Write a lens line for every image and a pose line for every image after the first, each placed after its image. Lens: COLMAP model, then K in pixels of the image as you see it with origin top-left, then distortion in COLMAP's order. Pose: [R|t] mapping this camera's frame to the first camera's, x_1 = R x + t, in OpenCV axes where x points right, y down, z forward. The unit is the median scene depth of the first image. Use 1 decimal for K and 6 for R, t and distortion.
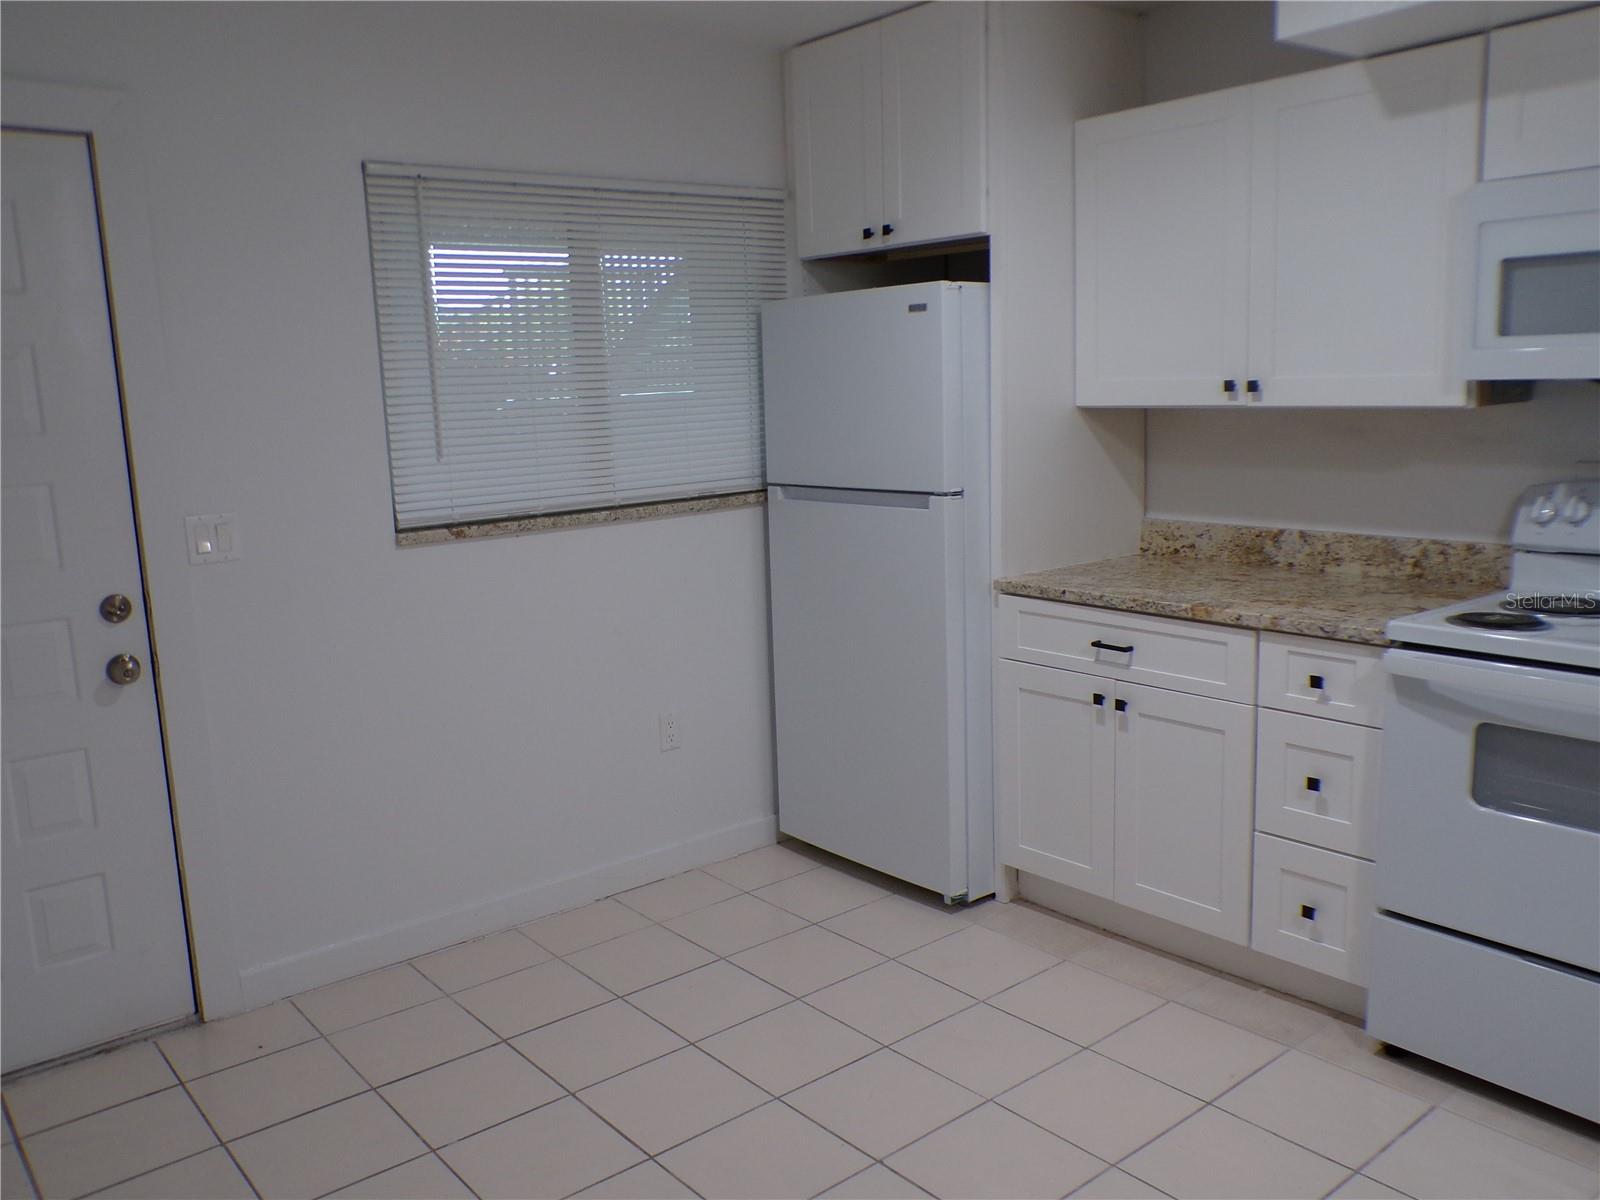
lens RADIAL K [[1311.0, 0, 808.3], [0, 1311.0, 603.4], [0, 0, 1]] dist [-0.022575, 0.023312]
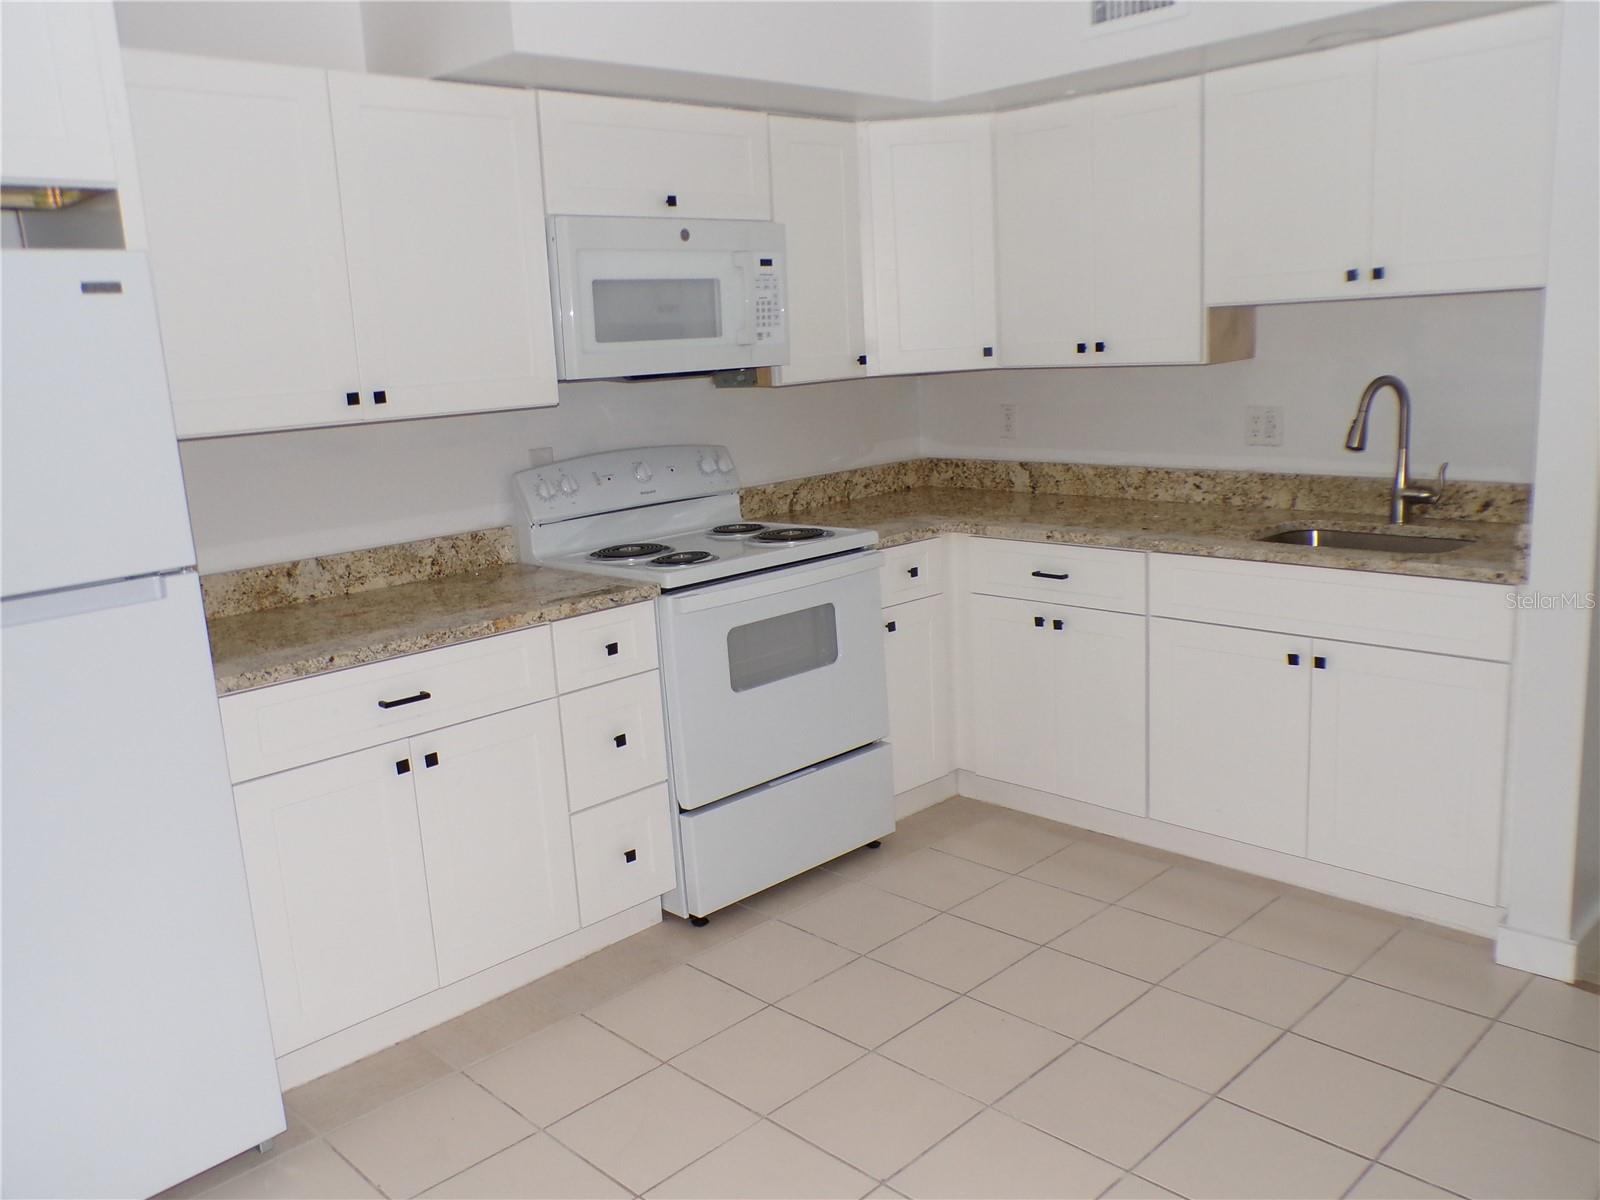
lens RADIAL K [[1311.0, 0, 800.8], [0, 1311.0, 604.1], [0, 0, 1]] dist [-0.022575, 0.023312]
pose [[-0.090879, -0.160135, 0.982903, -0.615557], [0.228838, 0.957218, 0.177109, -0.118042], [-0.969213, 0.241021, -0.050346, 0.770107]]
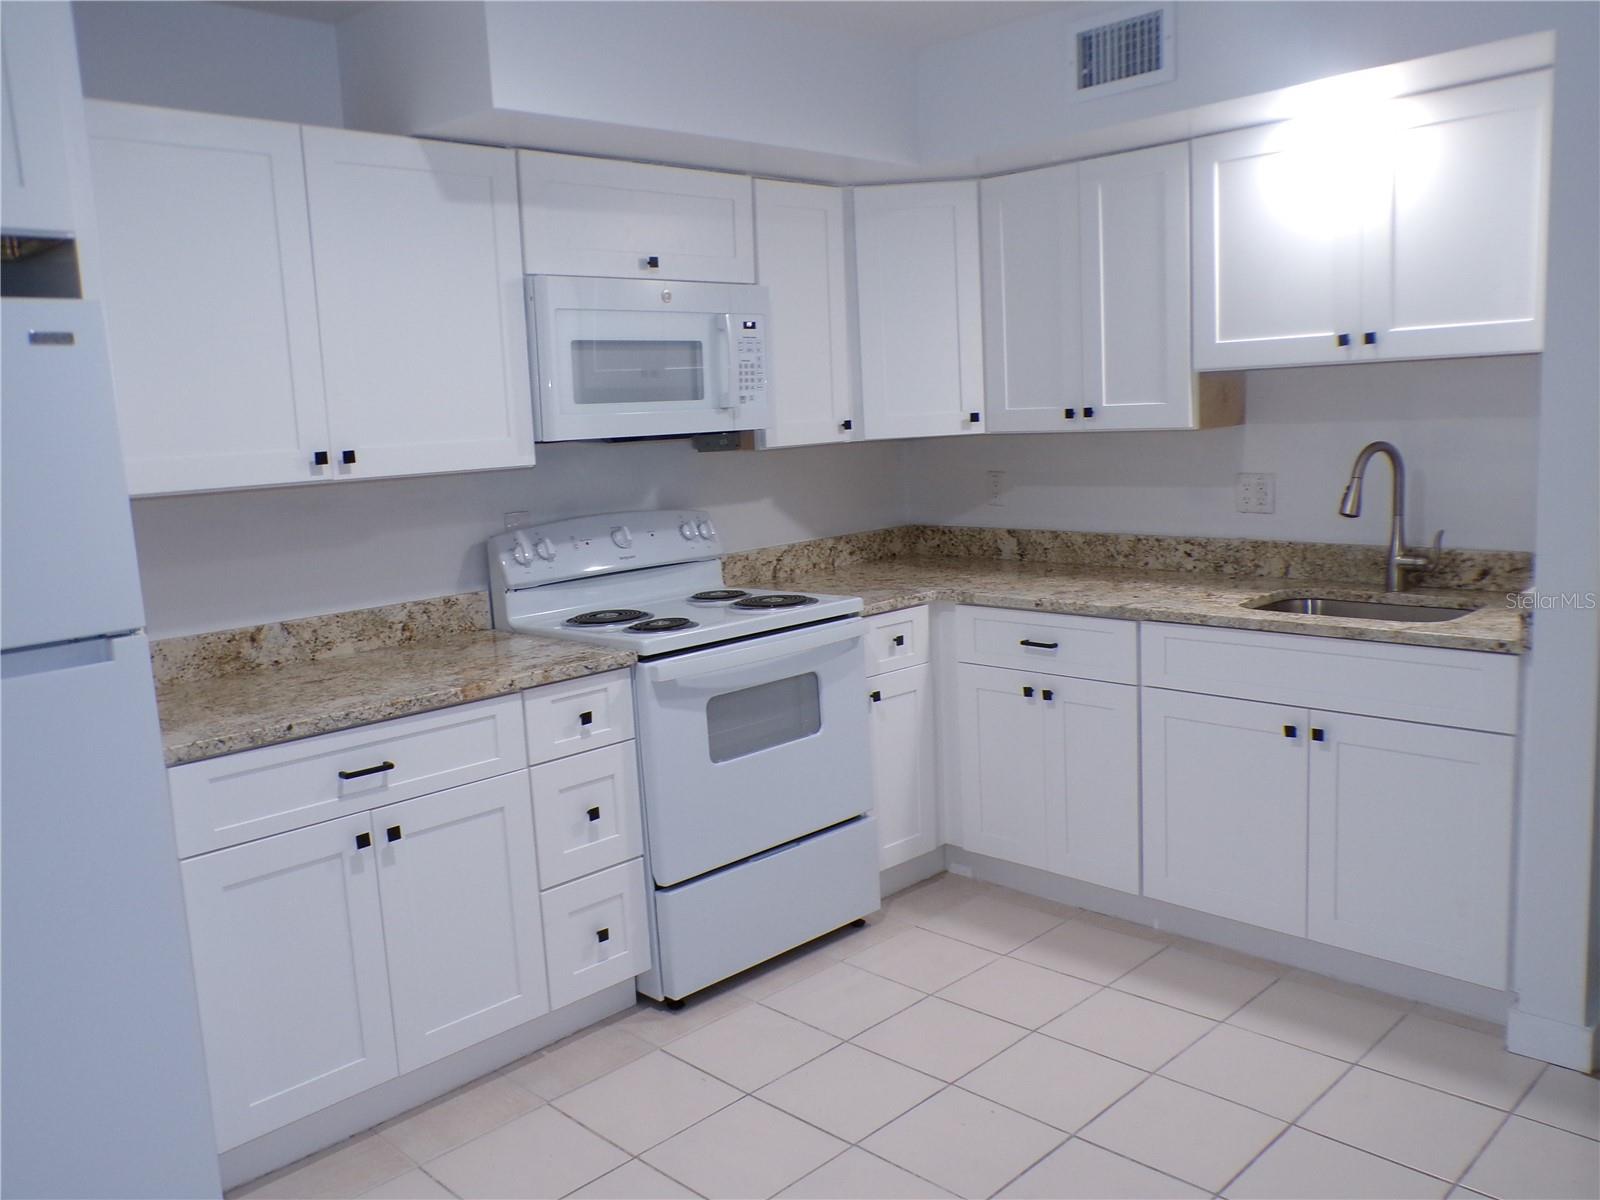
lens RADIAL K [[1311.0, 0, 800.1], [0, 1311.0, 602.9], [0, 0, 1]] dist [-0.022575, 0.023312]
pose [[-0.098148, -0.106519, 0.989455, -0.586330], [0.223894, 0.966402, 0.126247, -0.109780], [-0.969659, 0.233924, -0.071002, 0.763758]]
